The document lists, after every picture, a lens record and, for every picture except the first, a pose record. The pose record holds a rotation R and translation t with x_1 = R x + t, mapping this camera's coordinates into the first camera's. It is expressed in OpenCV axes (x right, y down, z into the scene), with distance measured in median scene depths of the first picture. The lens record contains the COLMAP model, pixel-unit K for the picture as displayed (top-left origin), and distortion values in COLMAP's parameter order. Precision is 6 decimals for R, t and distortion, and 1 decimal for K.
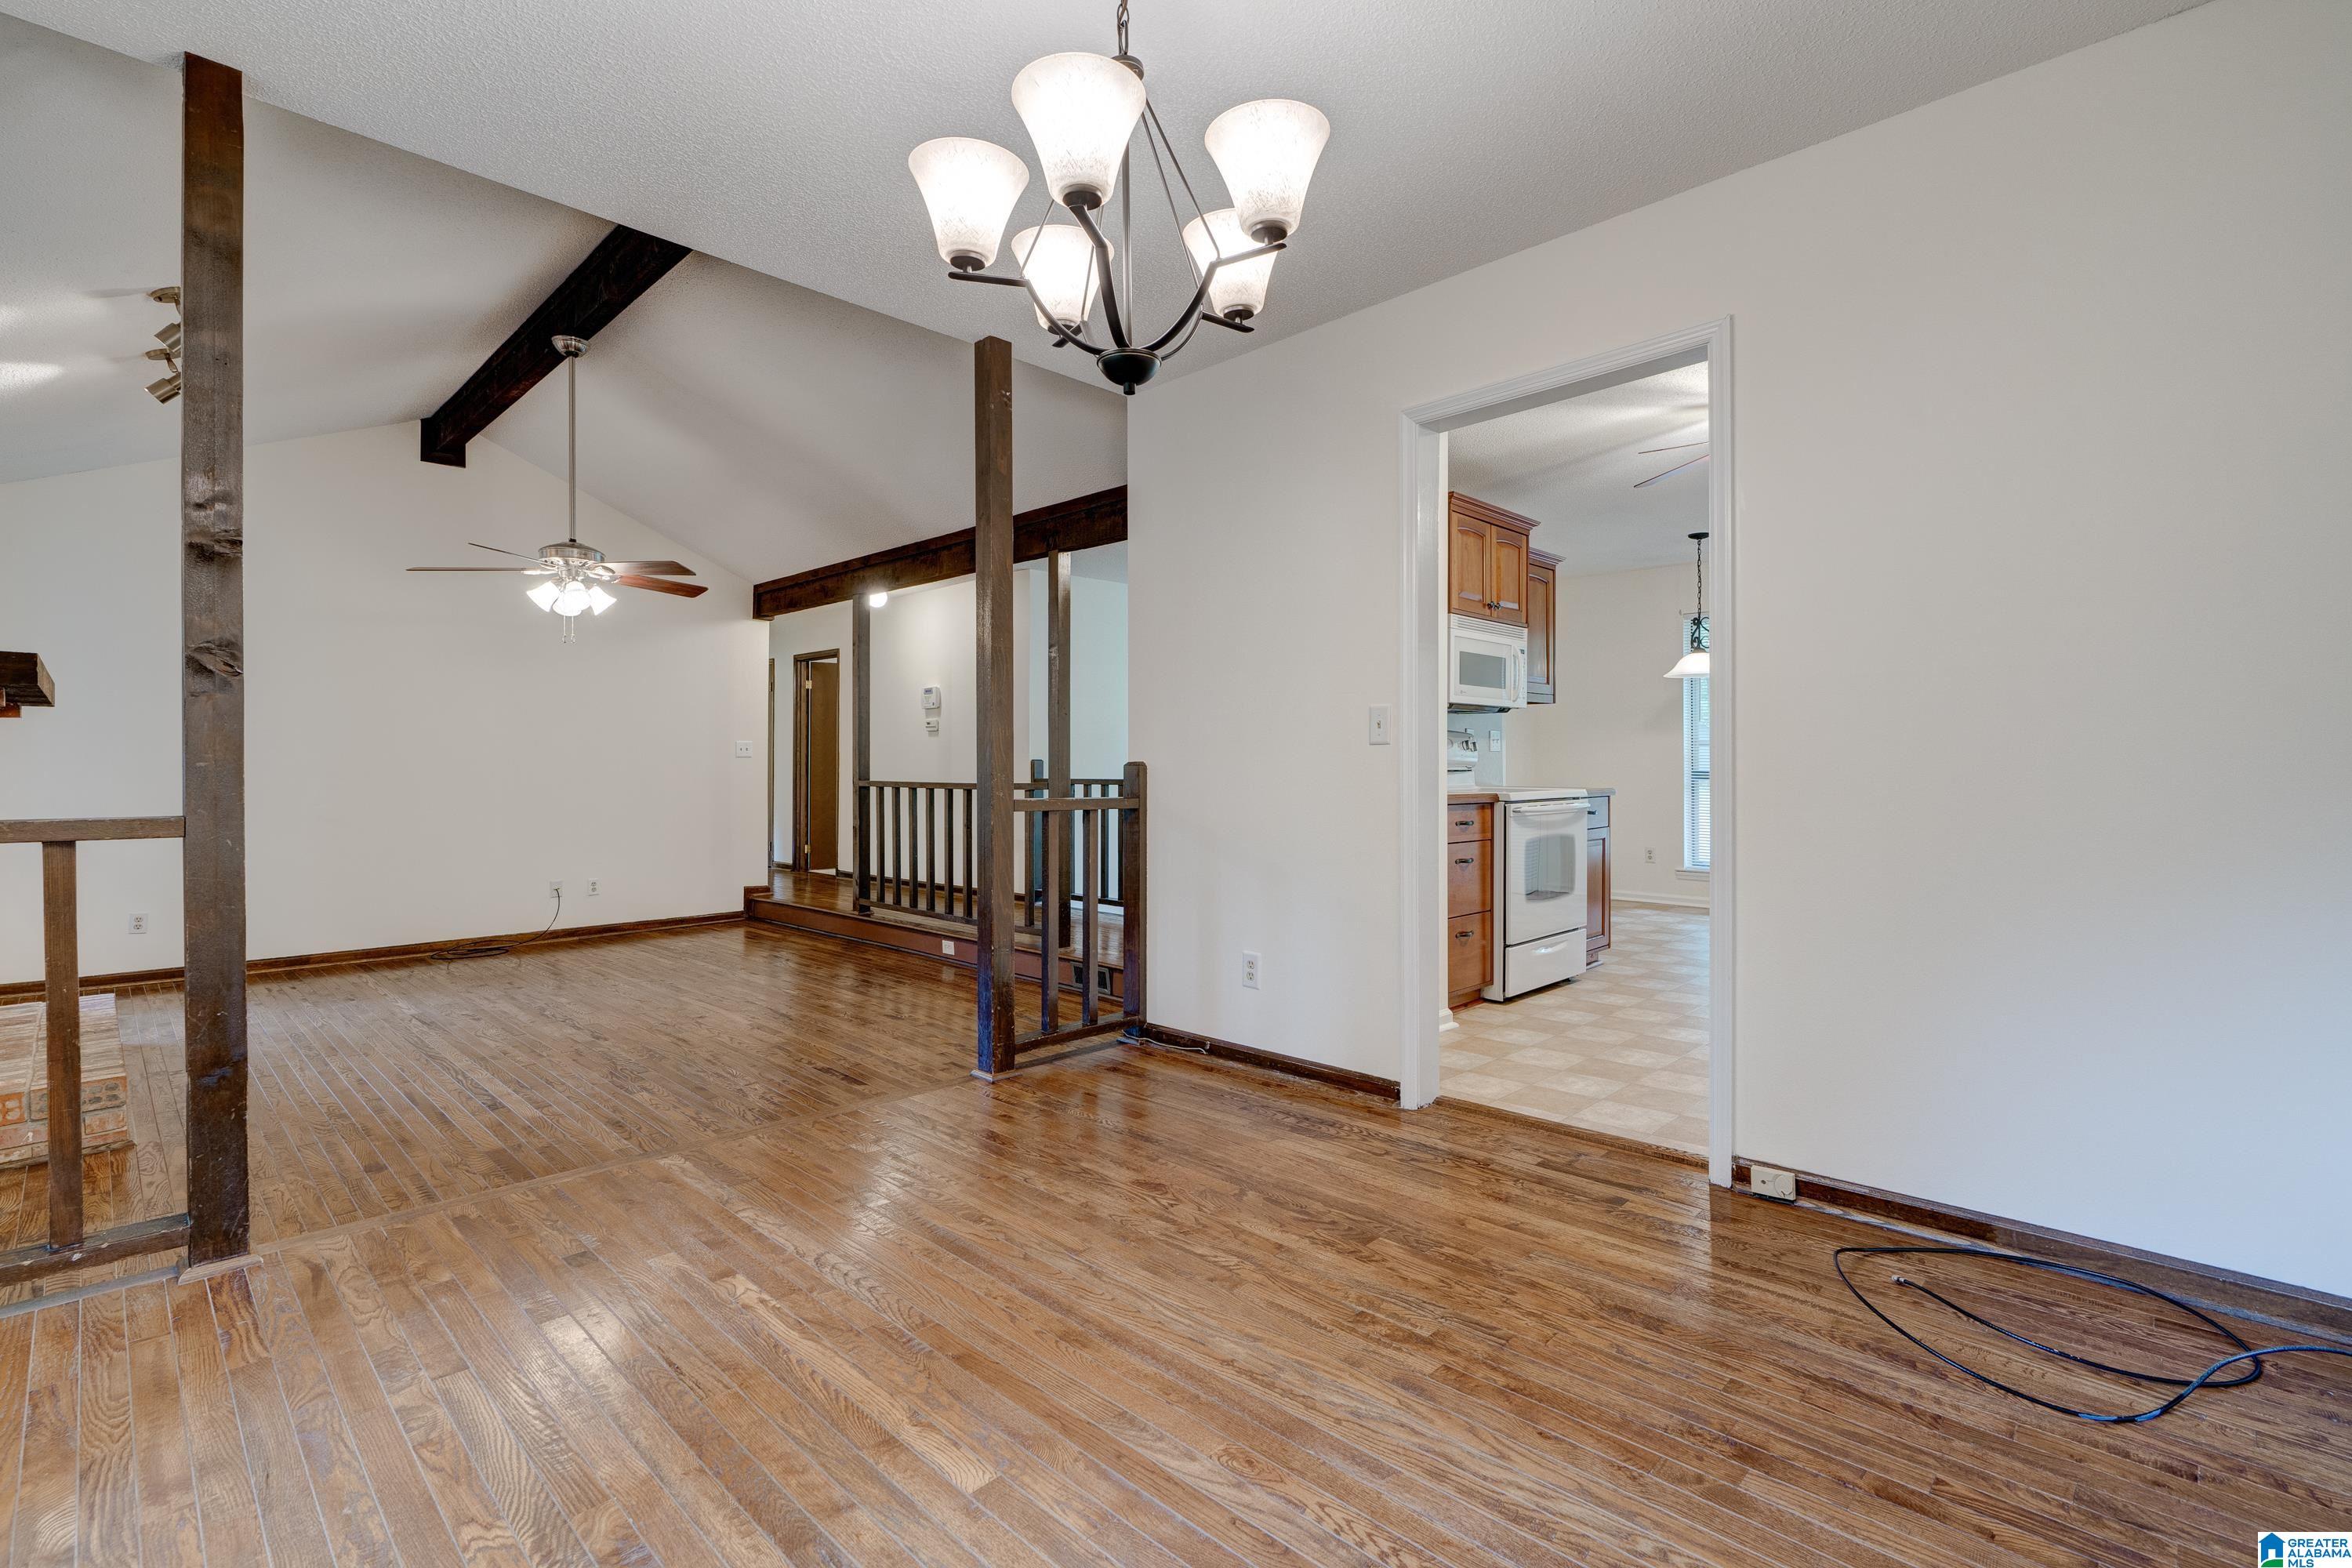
lens RADIAL K [[1071.1, 0, 1163.8], [0, 1071.1, 775.8], [0, 0, 1]] dist [-0.003333, -0.000015]
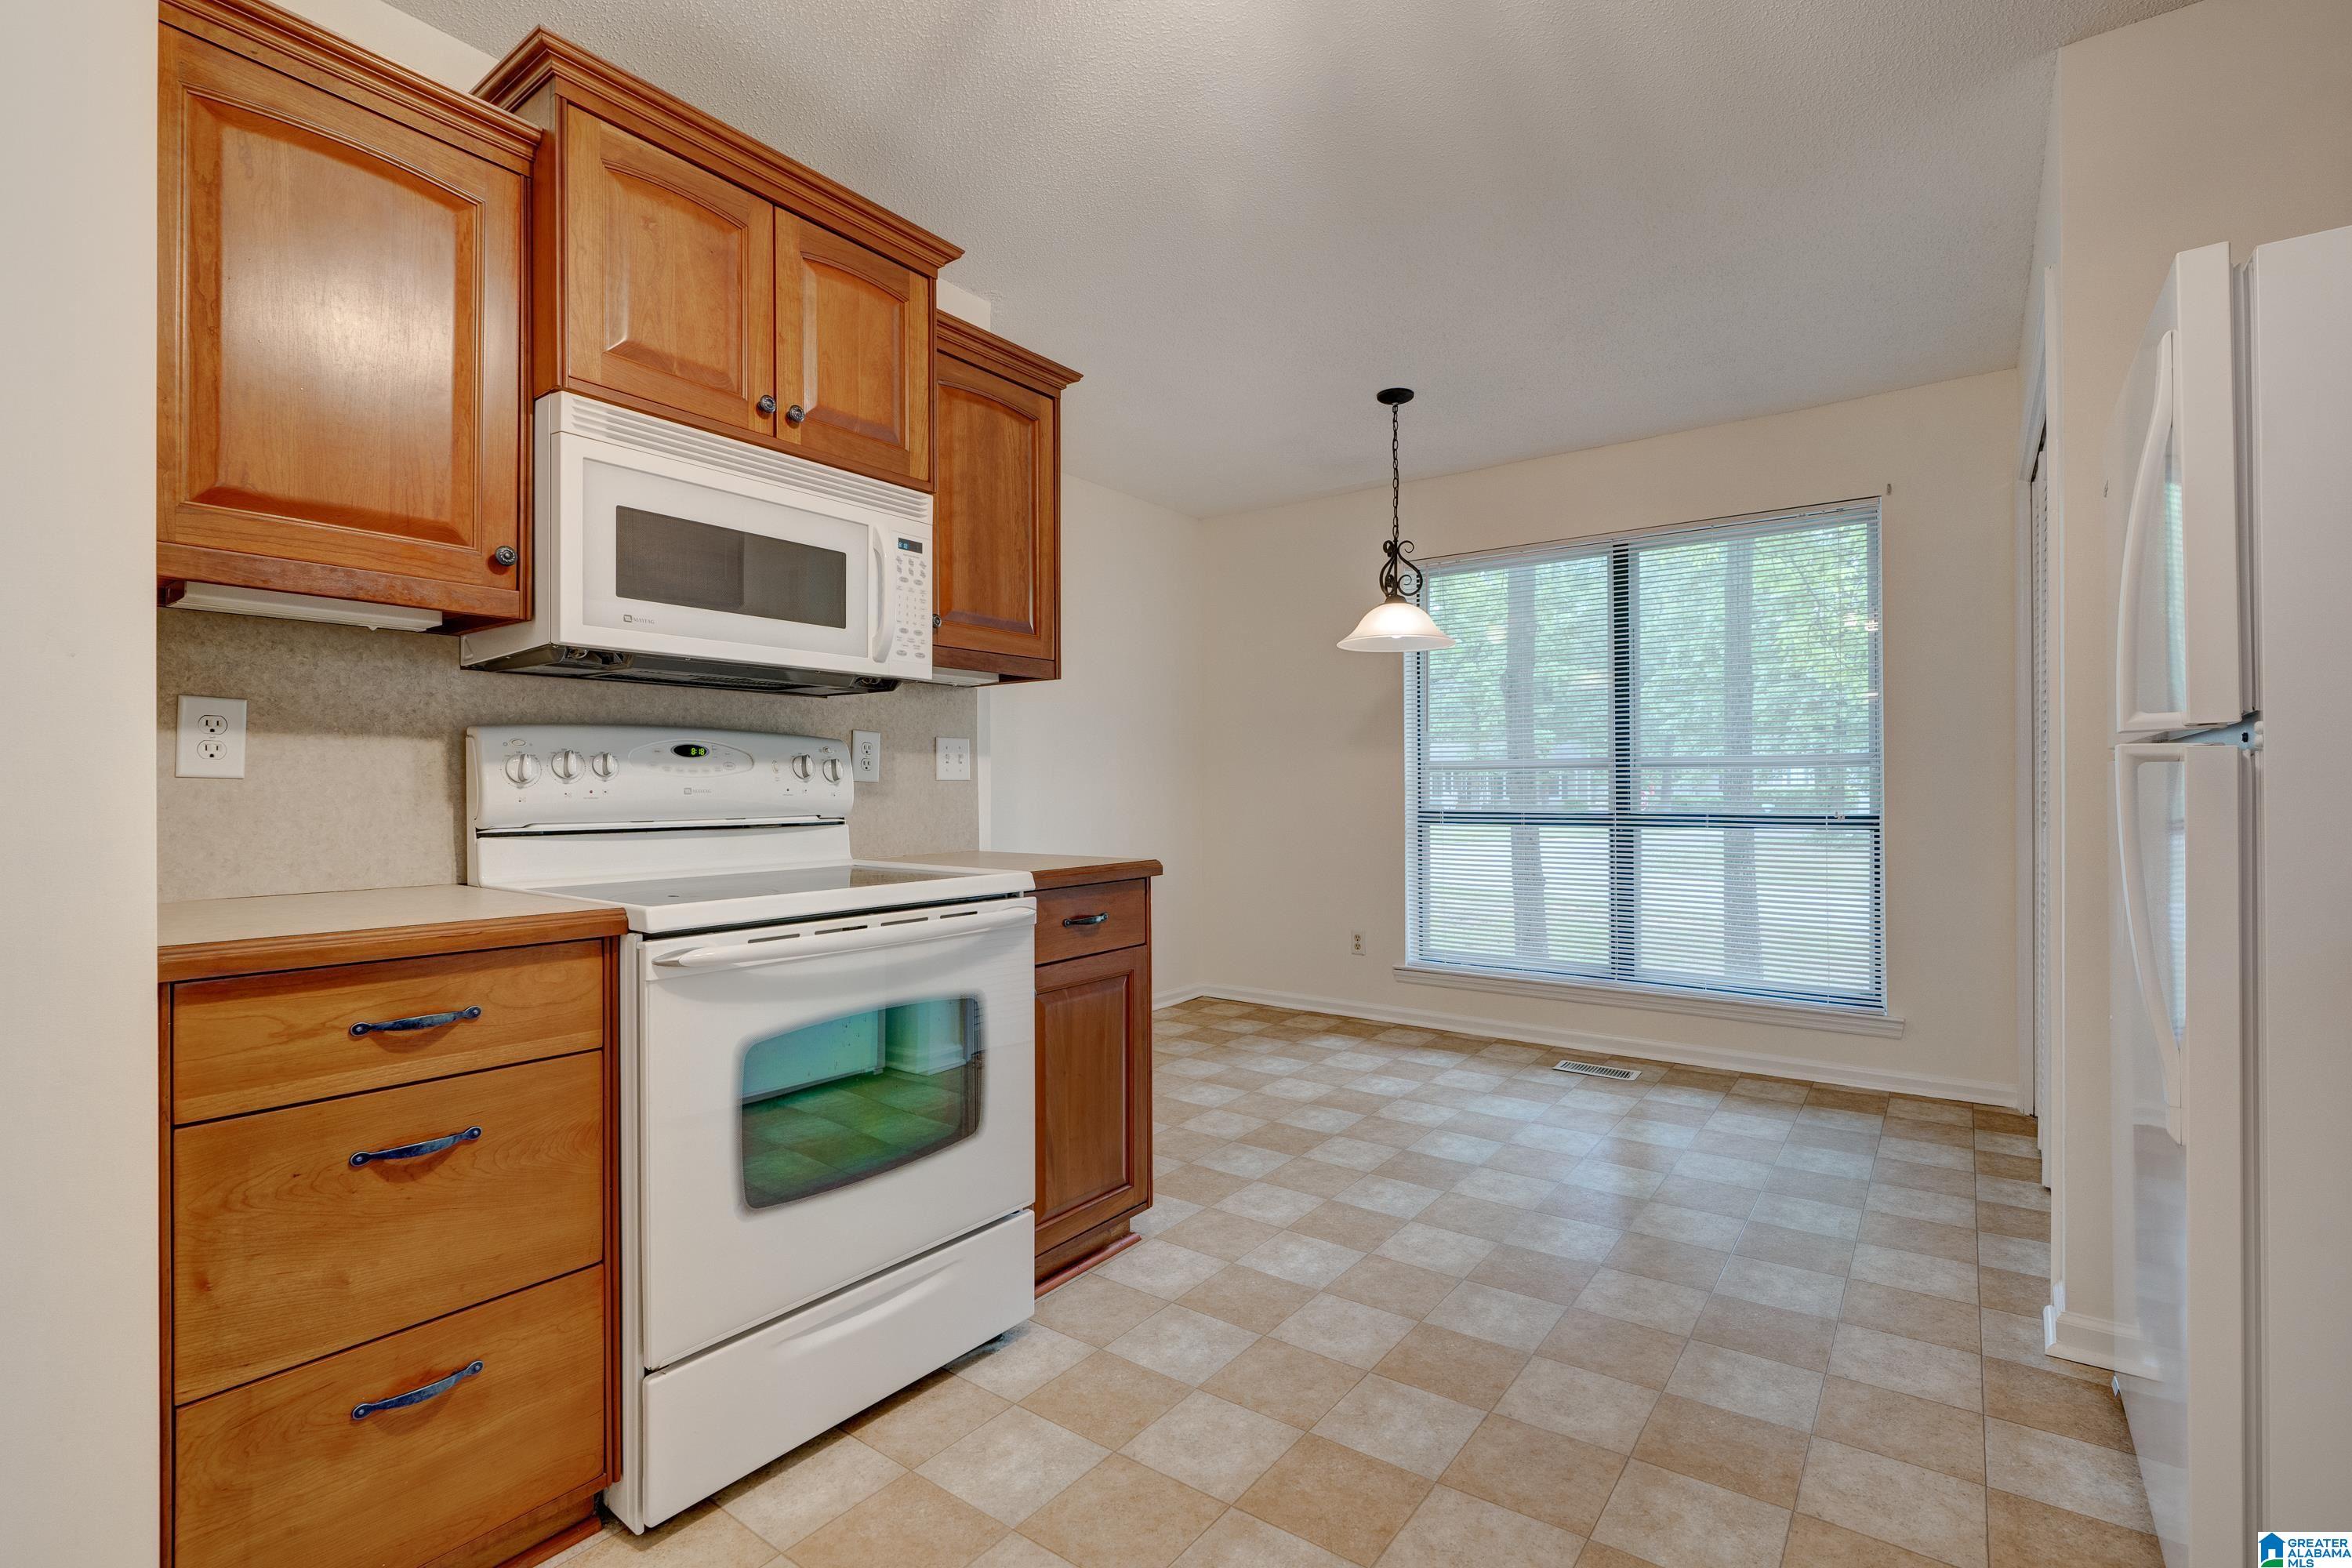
lens RADIAL K [[1071.1, 0, 1180.3], [0, 1071.1, 788.9], [0, 0, 1]] dist [-0.003333, -0.000015]
pose [[0.990189, 0.000391, 0.139733, 0.378336], [0.000965, 0.999953, -0.009638, -0.015054], [-0.139730, 0.009678, 0.990142, 0.561304]]
